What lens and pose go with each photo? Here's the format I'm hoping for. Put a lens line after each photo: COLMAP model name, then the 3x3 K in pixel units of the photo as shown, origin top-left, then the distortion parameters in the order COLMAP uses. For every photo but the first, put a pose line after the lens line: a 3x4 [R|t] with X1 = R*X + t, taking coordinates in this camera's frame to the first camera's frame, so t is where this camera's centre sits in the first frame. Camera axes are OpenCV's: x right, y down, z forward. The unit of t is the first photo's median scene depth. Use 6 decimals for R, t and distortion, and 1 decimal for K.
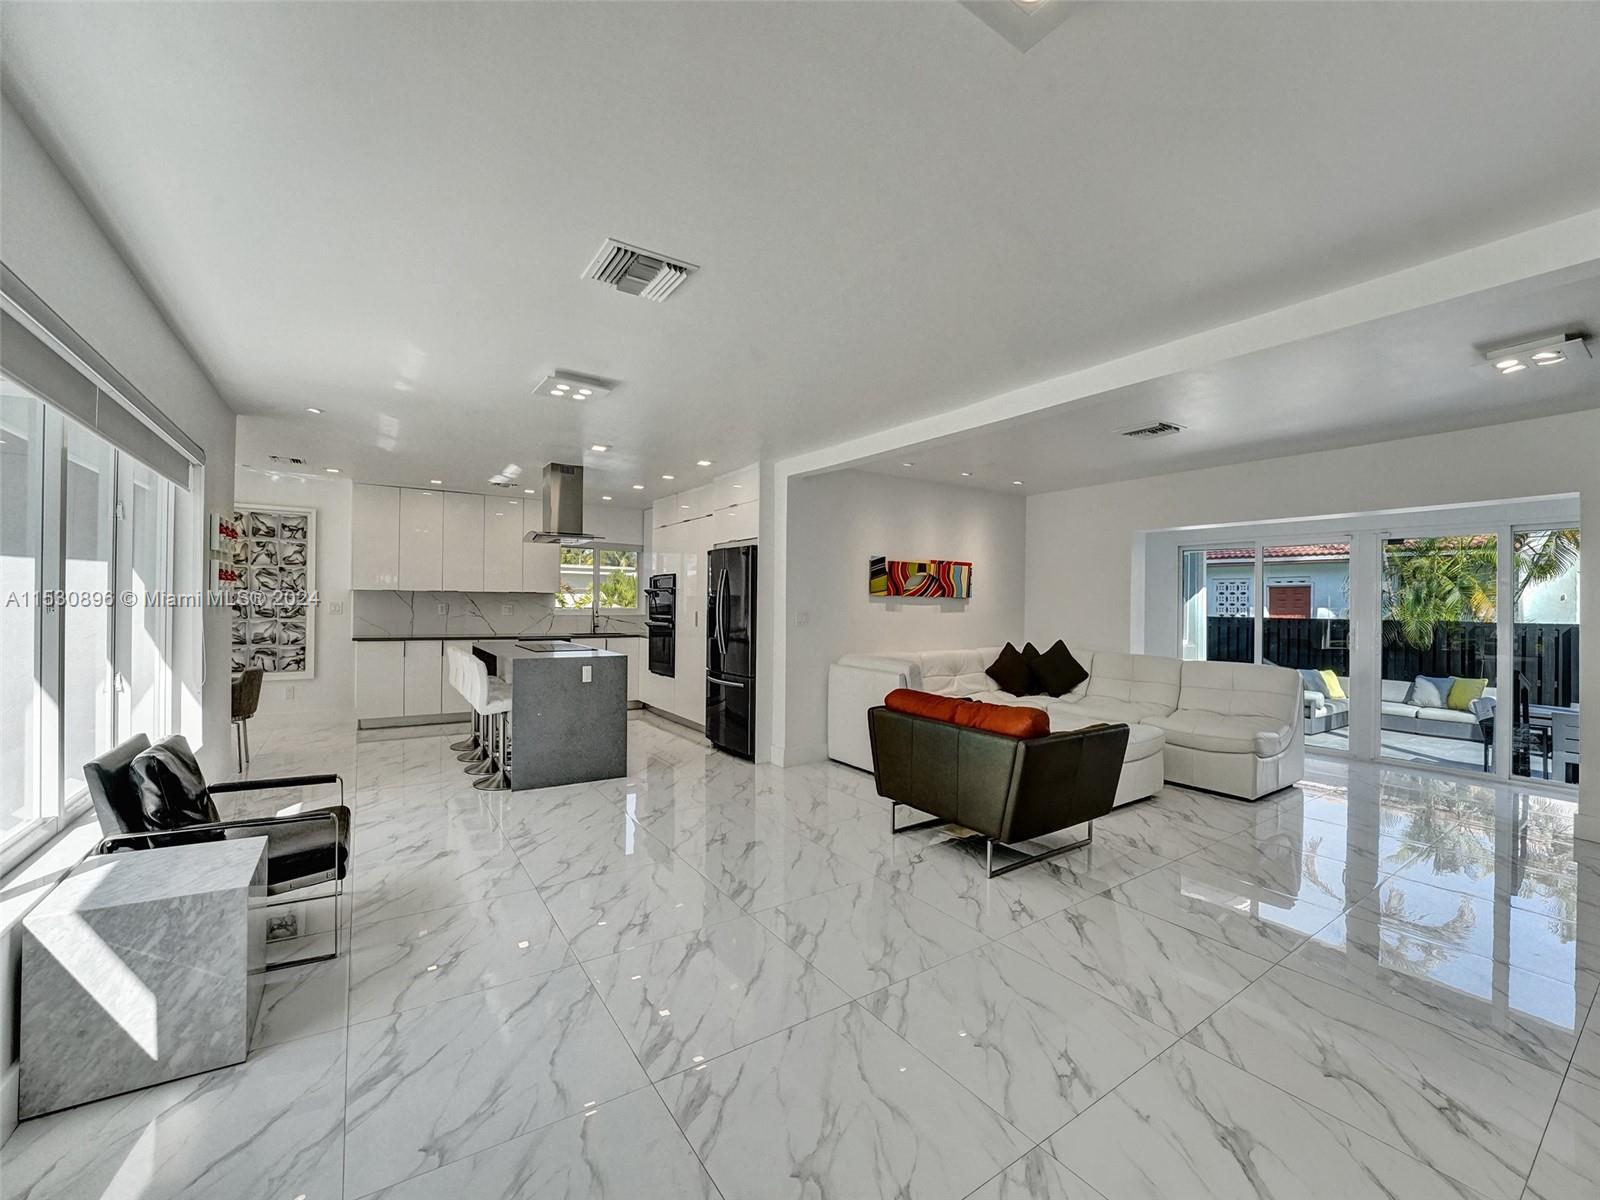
lens RADIAL K [[660.5, 0, 793.9], [0, 660.5, 608.4], [0, 0, 1]] dist [-0.019523, 0.000037]
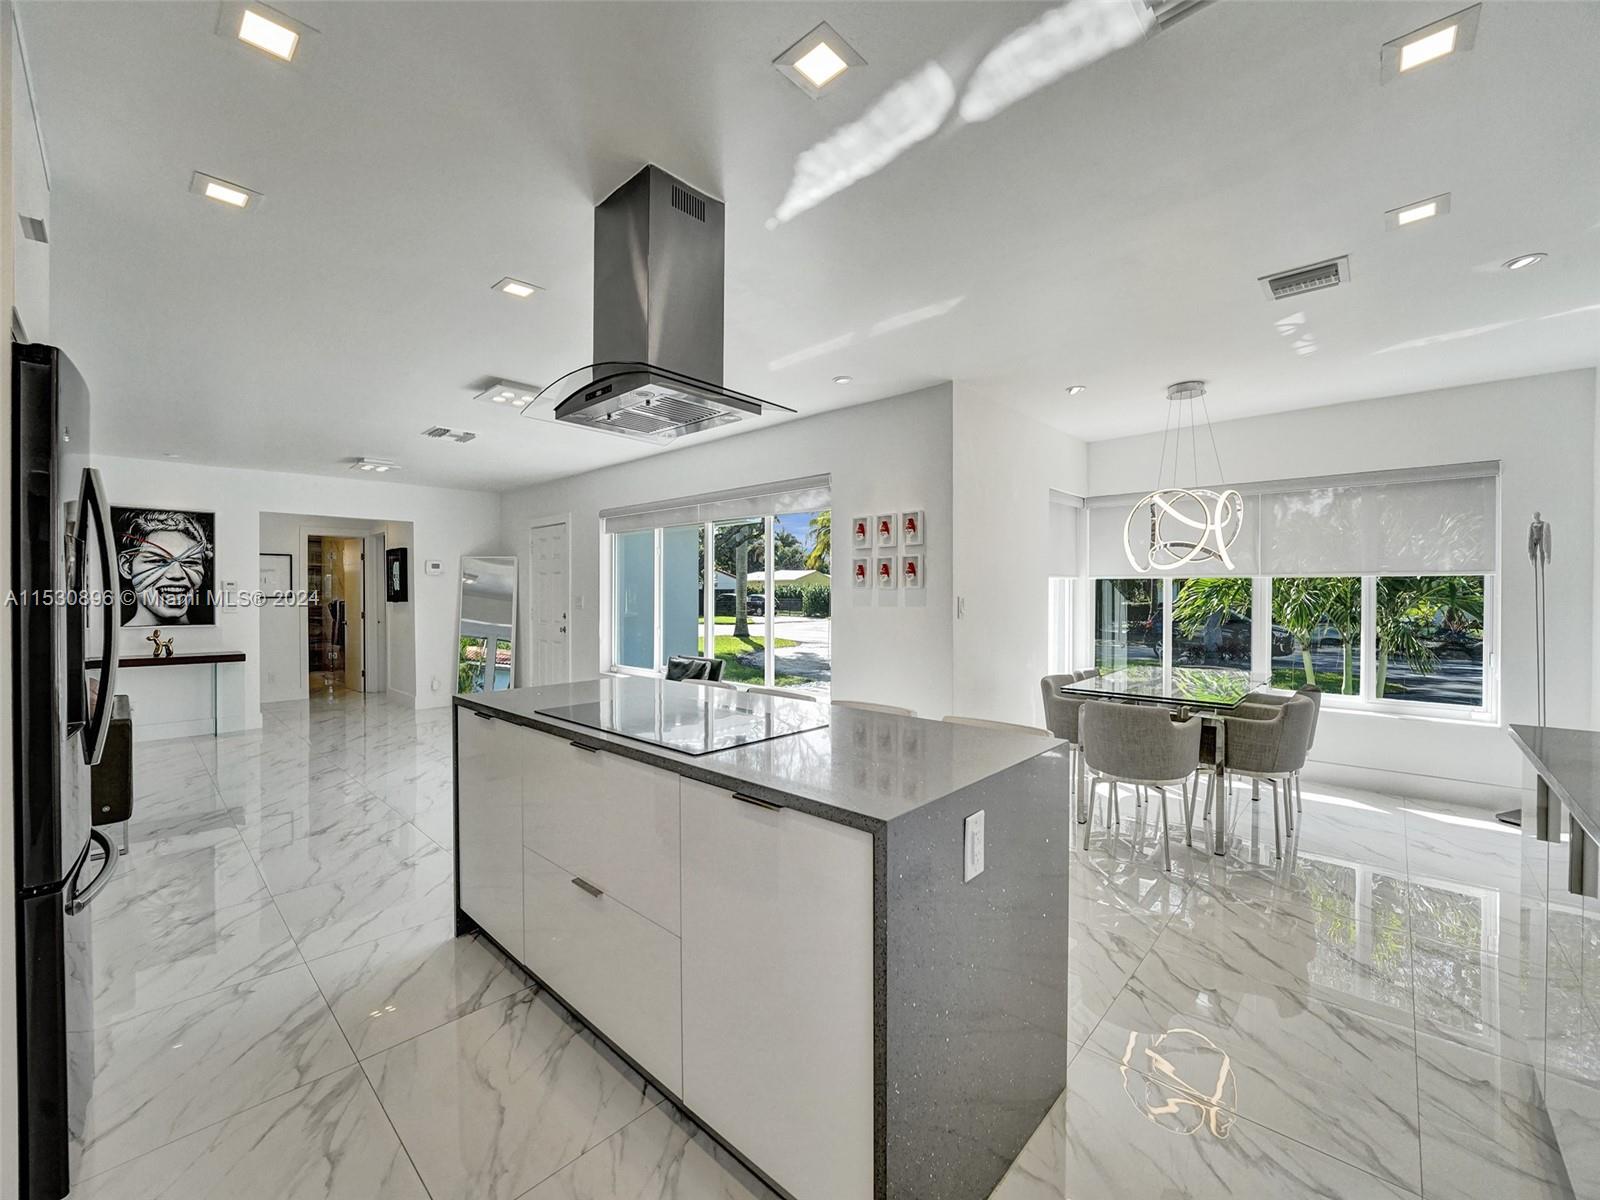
lens RADIAL K [[649.3, 0, 795.6], [0, 649.3, 595.5], [0, 0, 1]] dist [-0.021396, 0.000277]
pose [[-0.972424, -0.011227, -0.232949, -0.722542], [-0.013422, 0.999879, 0.007840, -0.022754], [0.232833, 0.010750, -0.972457, 2.842503]]
